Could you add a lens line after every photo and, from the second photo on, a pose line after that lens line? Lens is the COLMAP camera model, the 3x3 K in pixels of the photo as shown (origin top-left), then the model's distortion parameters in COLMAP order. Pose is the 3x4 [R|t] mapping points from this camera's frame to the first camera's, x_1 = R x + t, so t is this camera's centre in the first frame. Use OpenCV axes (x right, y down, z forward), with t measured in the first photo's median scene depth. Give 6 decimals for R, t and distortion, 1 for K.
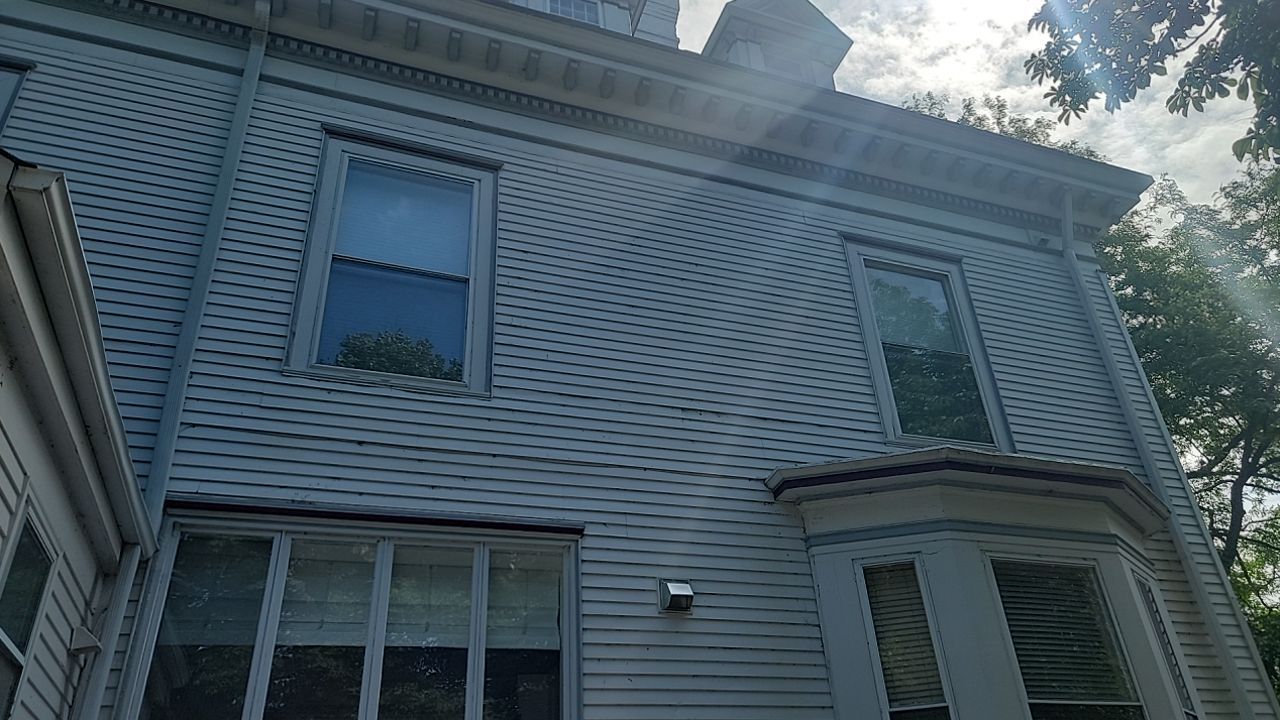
lens RADIAL K [[886.0, 0, 642.1], [0, 886.0, 368.0], [0, 0, 1]] dist [0.086252, -0.075496]
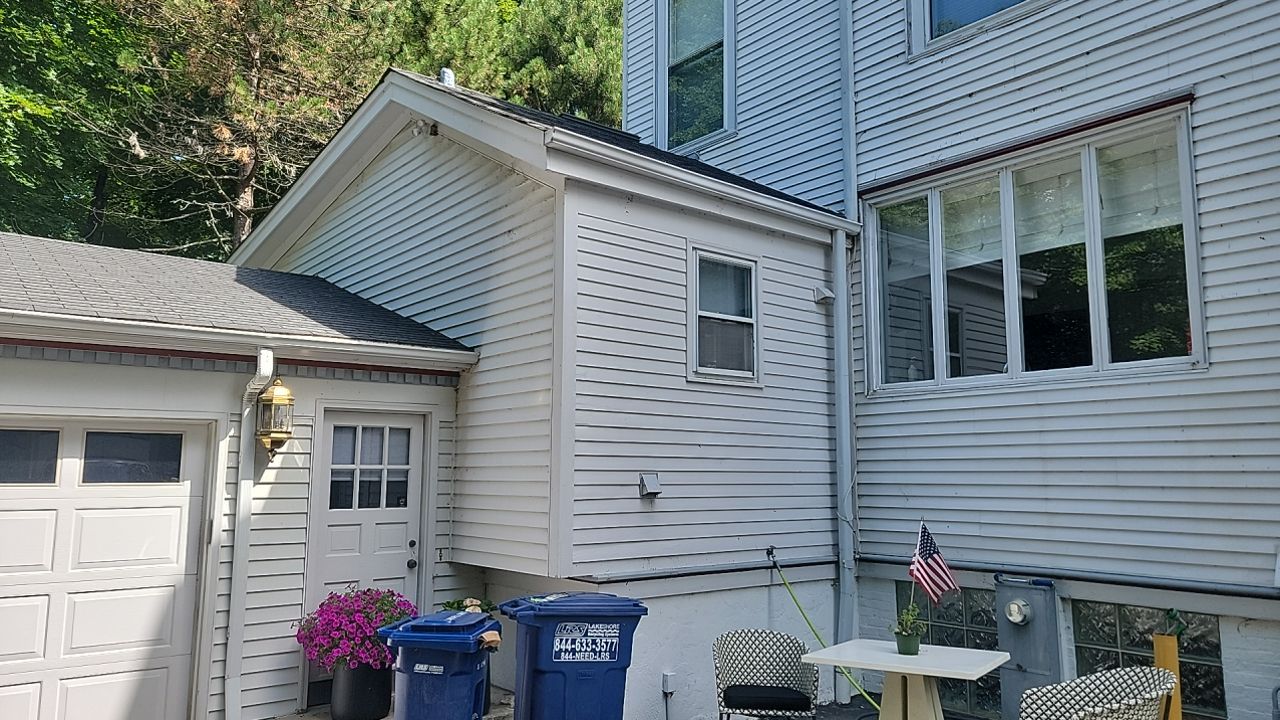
lens RADIAL K [[886.0, 0, 642.1], [0, 886.0, 368.0], [0, 0, 1]] dist [0.086252, -0.075496]
pose [[0.326789, -0.055212, -0.943483, 0.624514], [0.452792, 0.885410, 0.105017, 0.083101], [0.829571, -0.461520, 0.314342, 0.129183]]
